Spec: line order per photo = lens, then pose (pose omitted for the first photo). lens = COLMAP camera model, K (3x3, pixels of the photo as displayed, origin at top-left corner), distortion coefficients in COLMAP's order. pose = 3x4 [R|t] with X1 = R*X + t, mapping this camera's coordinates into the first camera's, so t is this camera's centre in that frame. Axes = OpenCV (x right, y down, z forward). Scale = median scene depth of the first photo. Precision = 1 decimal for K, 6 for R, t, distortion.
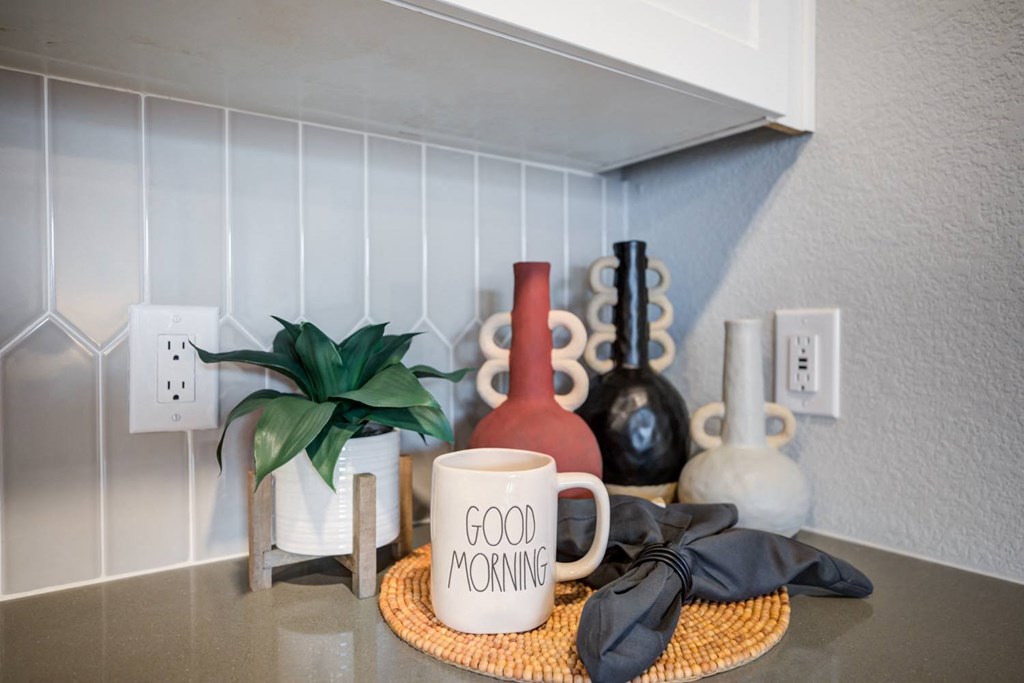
lens RADIAL K [[712.8, 0, 496.4], [0, 712.8, 343.6], [0, 0, 1]] dist [-0.004139, -0.006305]
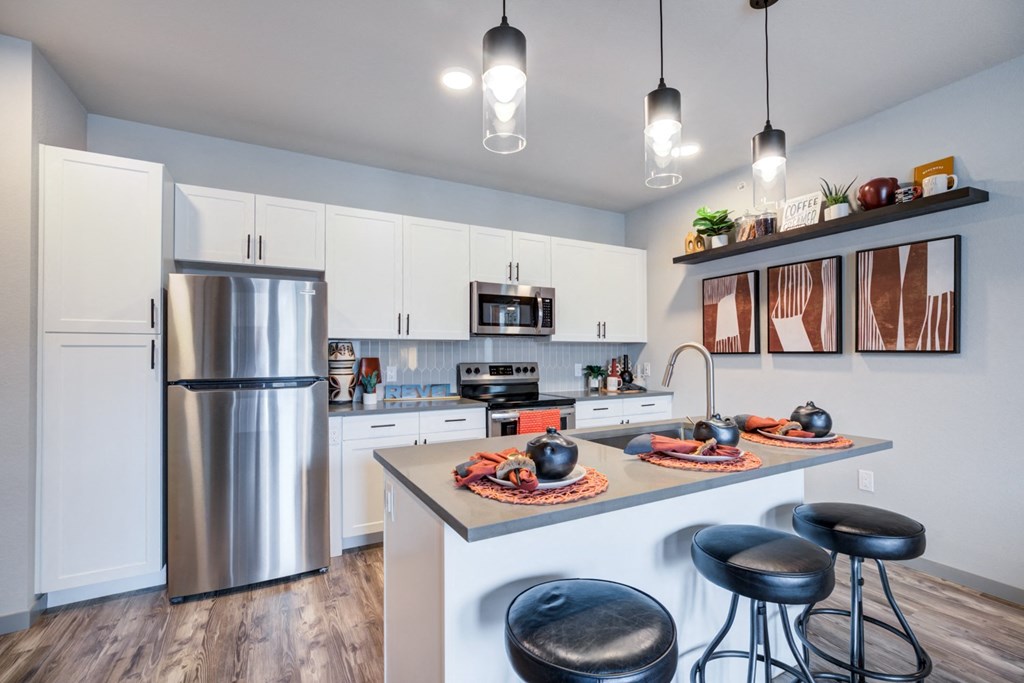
lens RADIAL K [[468.9, 0, 531.4], [0, 468.9, 362.6], [0, 0, 1]] dist [0.000428, 0.016699]
pose [[0.998218, 0.000900, -0.059662, -0.641434], [-0.001185, 0.999988, -0.004746, -0.032104], [0.059657, 0.004809, 0.998207, -4.971722]]
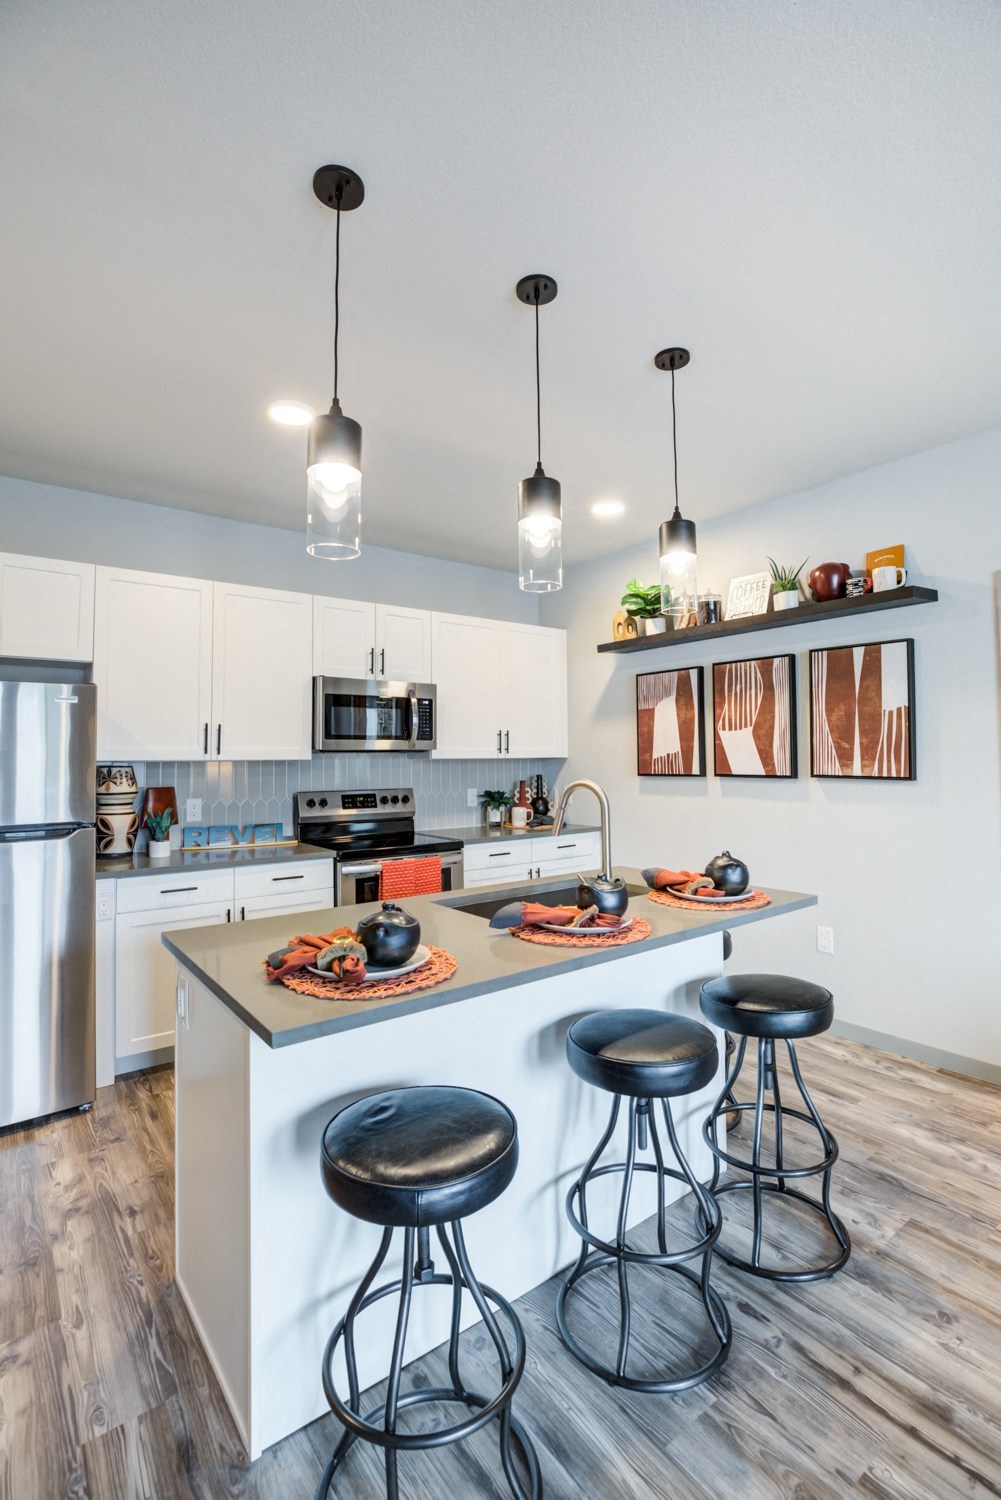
lens RADIAL K [[703.3, 0, 521.8], [0, 703.3, 741.2], [0, 0, 1]] dist [-0.014597, 0.001323]
pose [[0.996667, -0.004483, 0.081452, -0.474412], [0.008514, 0.998752, -0.049214, -0.155232], [-0.081130, 0.049743, 0.995461, -5.337271]]
